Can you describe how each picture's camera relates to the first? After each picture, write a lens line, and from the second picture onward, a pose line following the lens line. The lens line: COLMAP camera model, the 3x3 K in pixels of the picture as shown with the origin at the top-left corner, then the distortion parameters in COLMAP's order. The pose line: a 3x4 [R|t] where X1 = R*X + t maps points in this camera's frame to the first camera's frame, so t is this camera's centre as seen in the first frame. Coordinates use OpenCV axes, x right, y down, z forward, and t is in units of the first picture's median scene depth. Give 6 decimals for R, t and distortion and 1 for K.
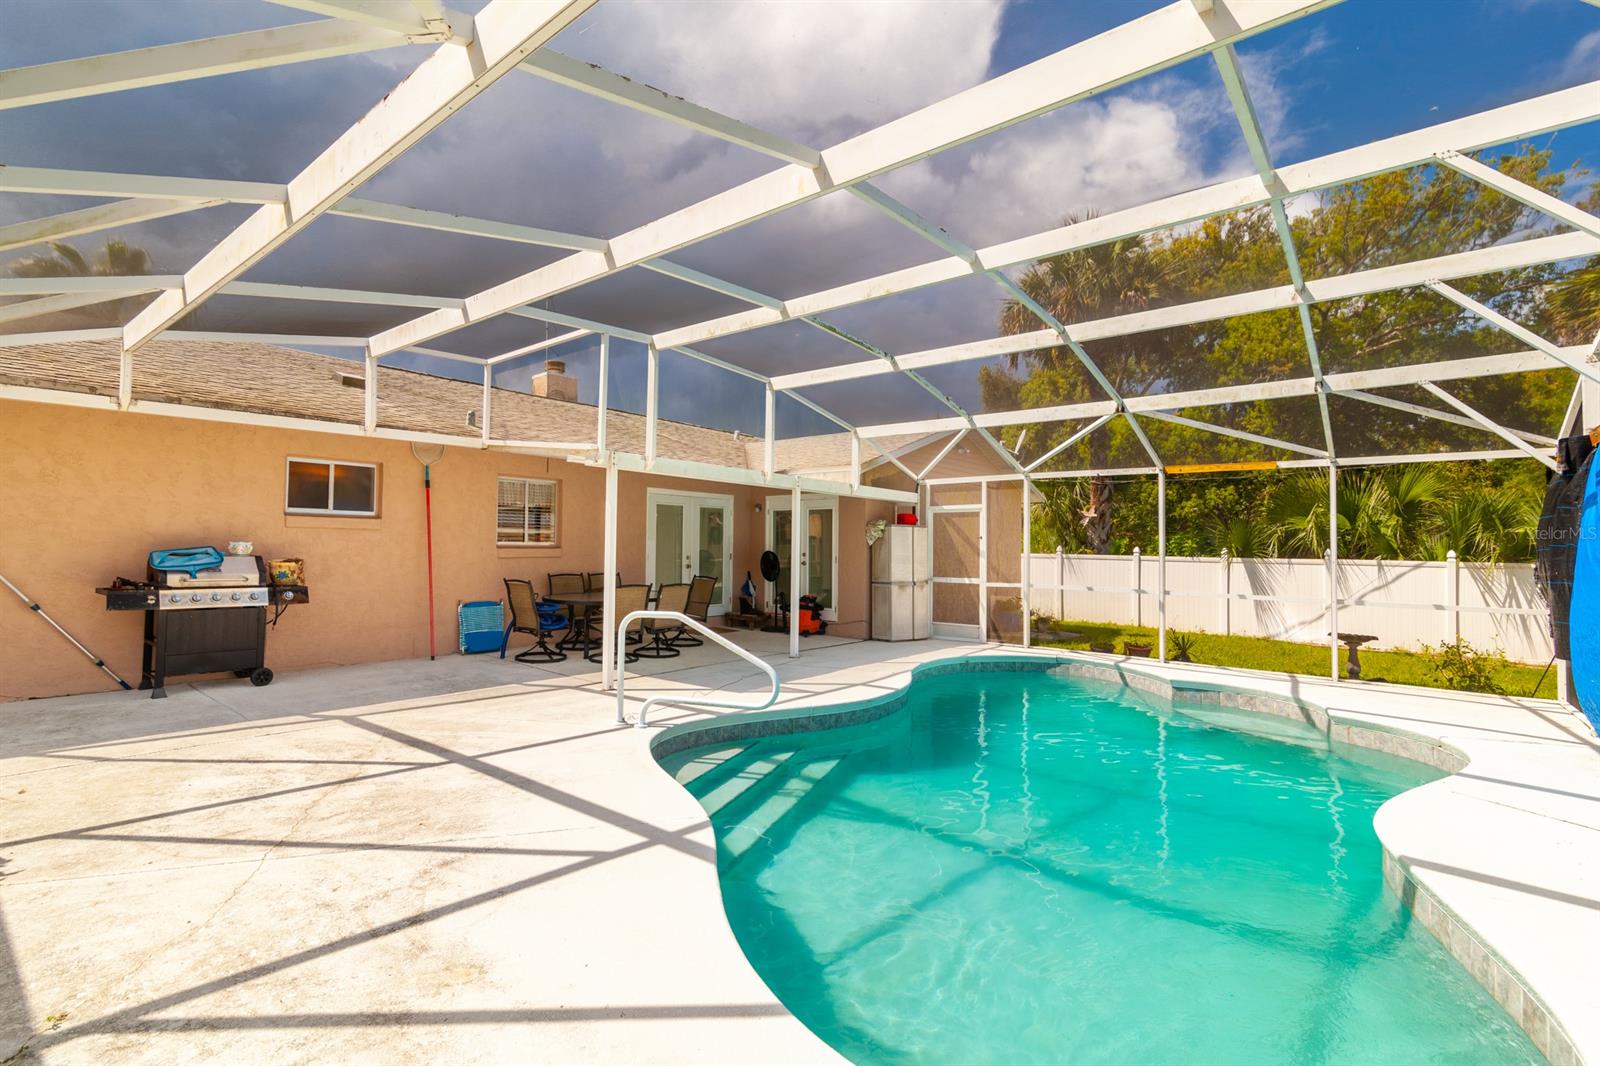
lens RADIAL K [[737.6, 0, 800.0], [0, 737.6, 533.0], [0, 0, 1]] dist [0.001120, -0.000744]
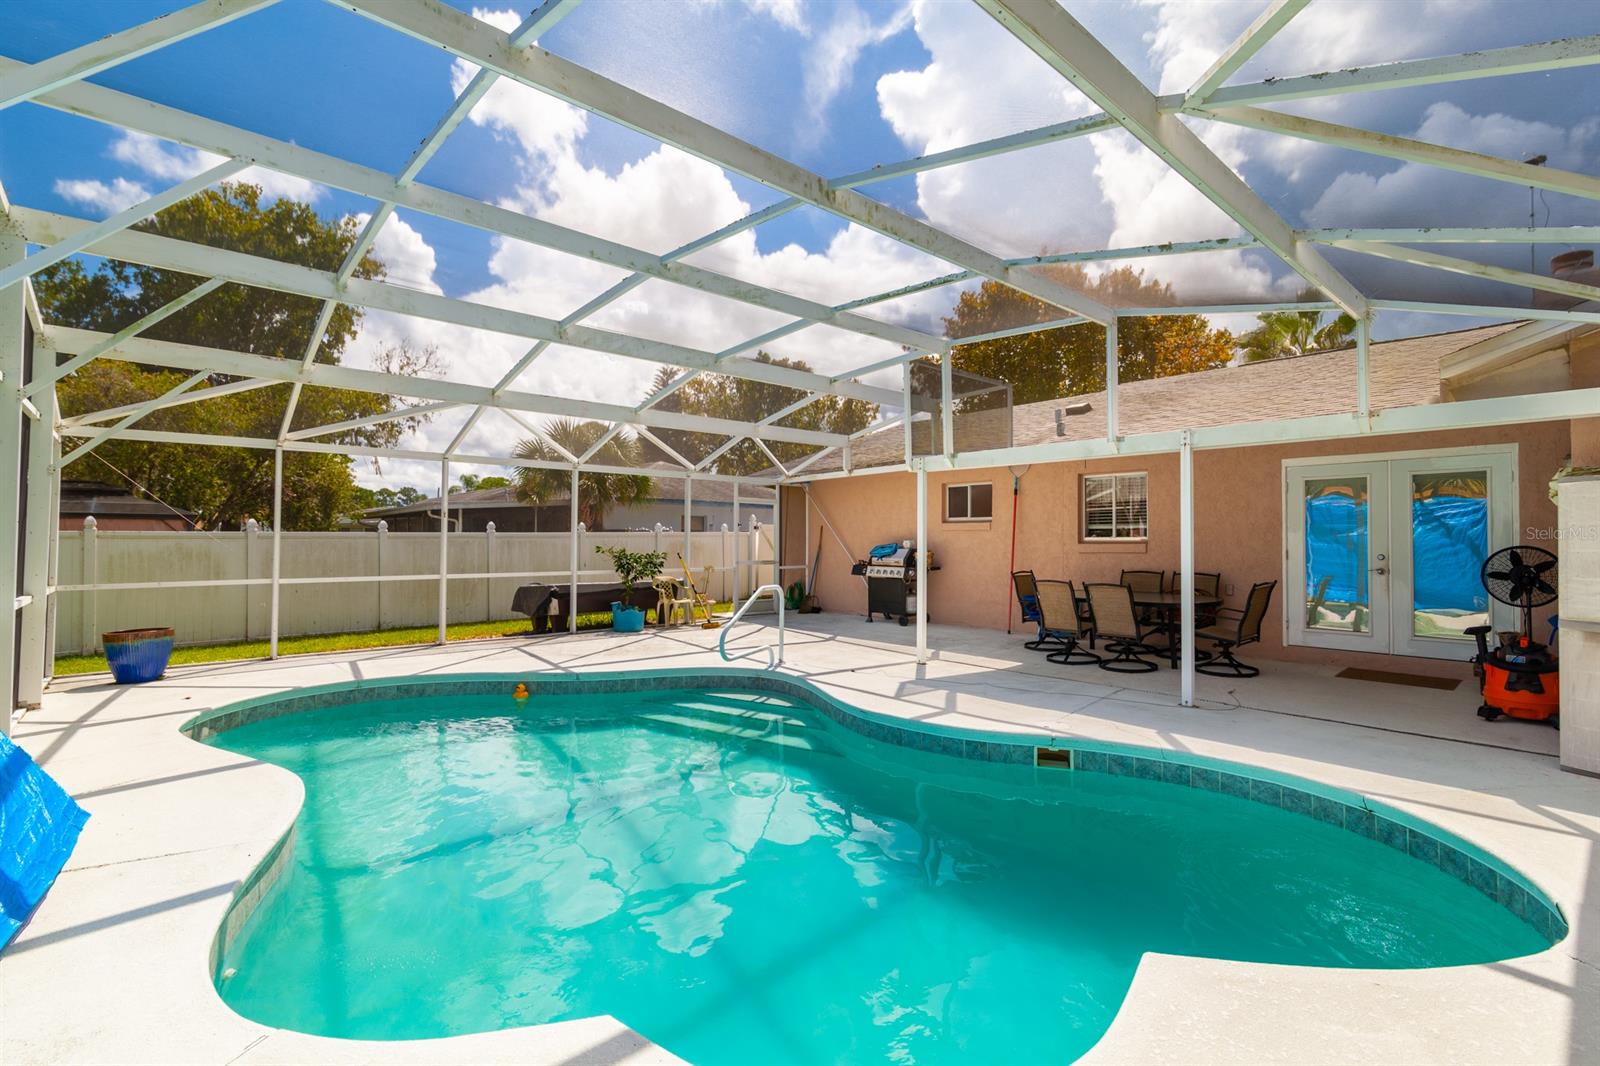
lens RADIAL K [[737.6, 0, 800.0], [0, 737.6, 533.0], [0, 0, 1]] dist [0.001120, -0.000744]
pose [[-0.144419, -0.025219, -0.989195, 0.674374], [0.019430, 0.999410, -0.028316, 0.026313], [0.989326, -0.023309, -0.143844, 0.718493]]
